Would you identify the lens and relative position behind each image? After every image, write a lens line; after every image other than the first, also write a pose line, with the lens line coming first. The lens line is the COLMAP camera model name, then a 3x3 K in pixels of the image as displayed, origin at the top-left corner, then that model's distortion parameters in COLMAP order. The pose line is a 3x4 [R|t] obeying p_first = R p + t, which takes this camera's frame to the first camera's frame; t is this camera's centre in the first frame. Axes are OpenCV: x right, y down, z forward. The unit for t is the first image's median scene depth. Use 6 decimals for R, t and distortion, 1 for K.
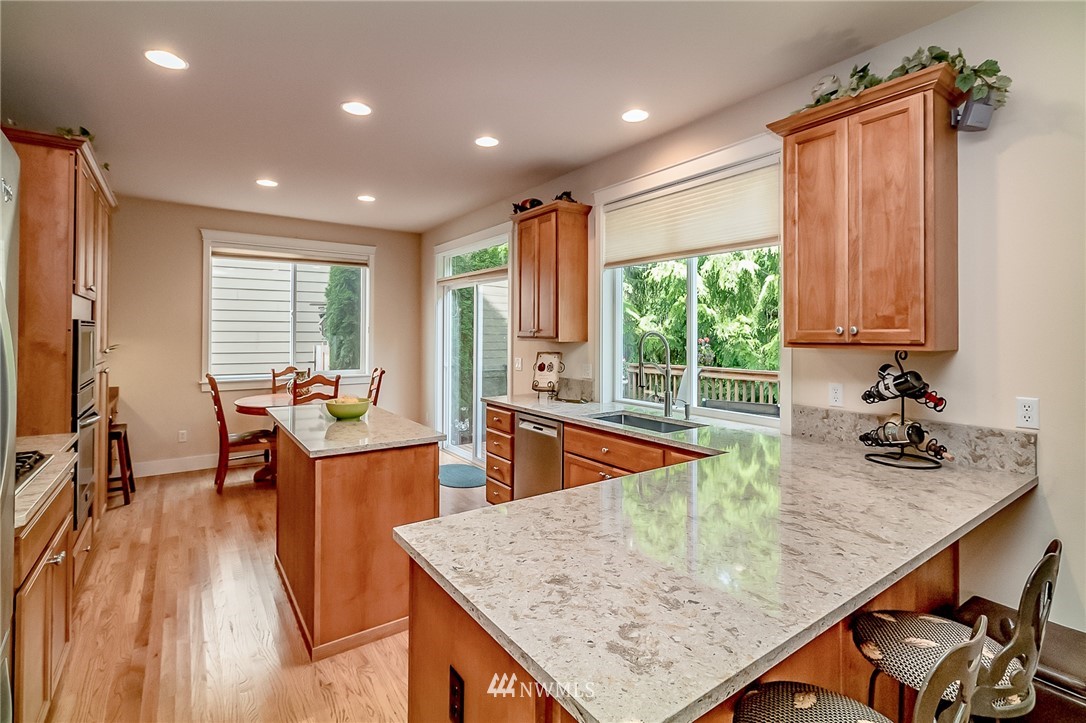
lens RADIAL K [[503.1, 0, 543.2], [0, 503.1, 324.3], [0, 0, 1]] dist [0.002382, 0.000180]
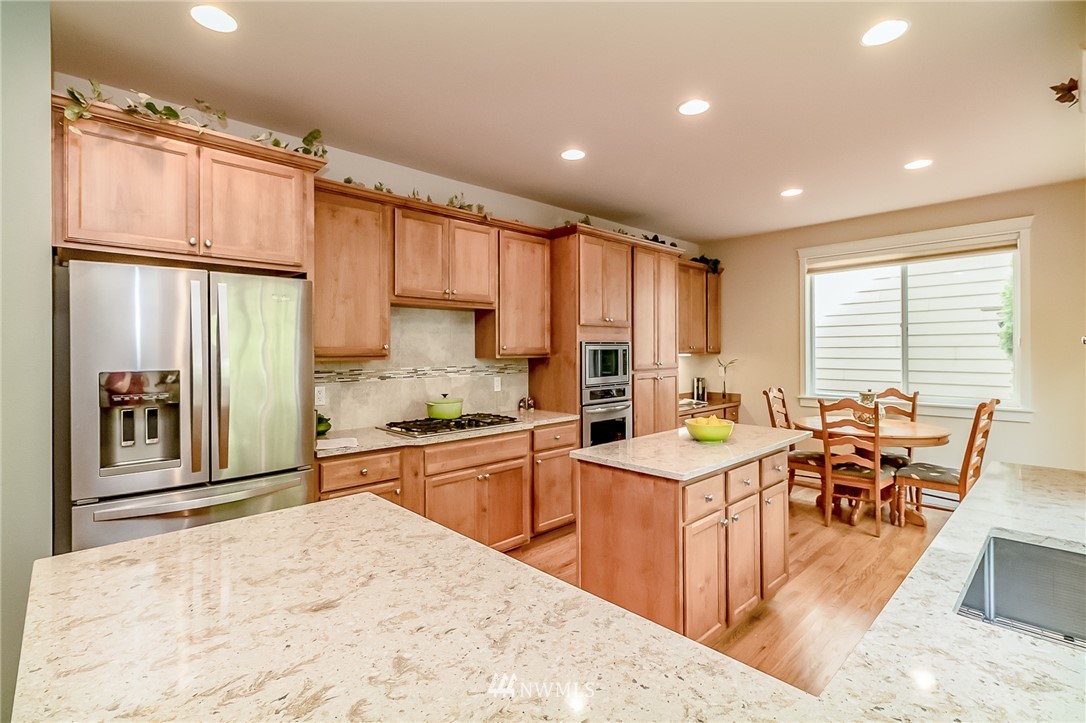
lens RADIAL K [[502.0, 0, 533.7], [0, 502.0, 346.7], [0, 0, 1]] dist [0.002697, -0.000075]
pose [[0.132284, -0.011873, -0.991141, 1.044851], [0.024083, 0.999672, -0.008761, 0.028686], [0.990919, -0.022711, 0.132526, 1.181949]]
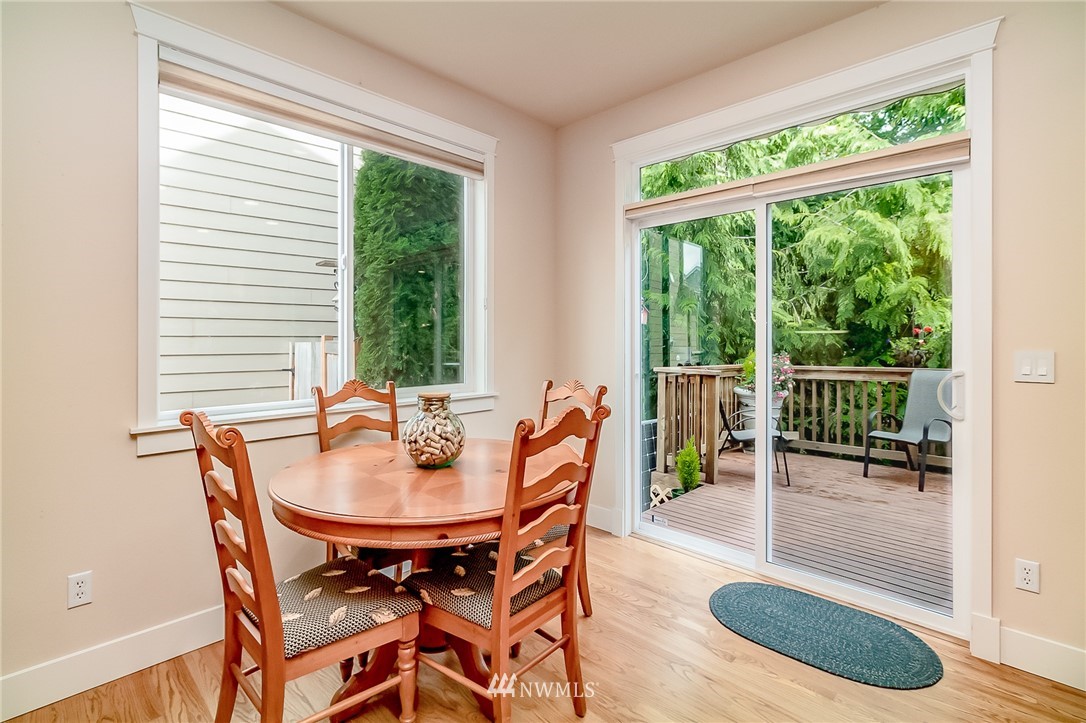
lens RADIAL K [[522.1, 0, 539.3], [0, 522.1, 332.6], [0, 0, 1]] dist [0.016792, 0.000130]
pose [[0.985280, -0.000370, 0.170947, -1.707342], [-0.001417, 0.999946, 0.010333, 0.156175], [-0.170942, -0.010423, 0.985226, 2.154135]]
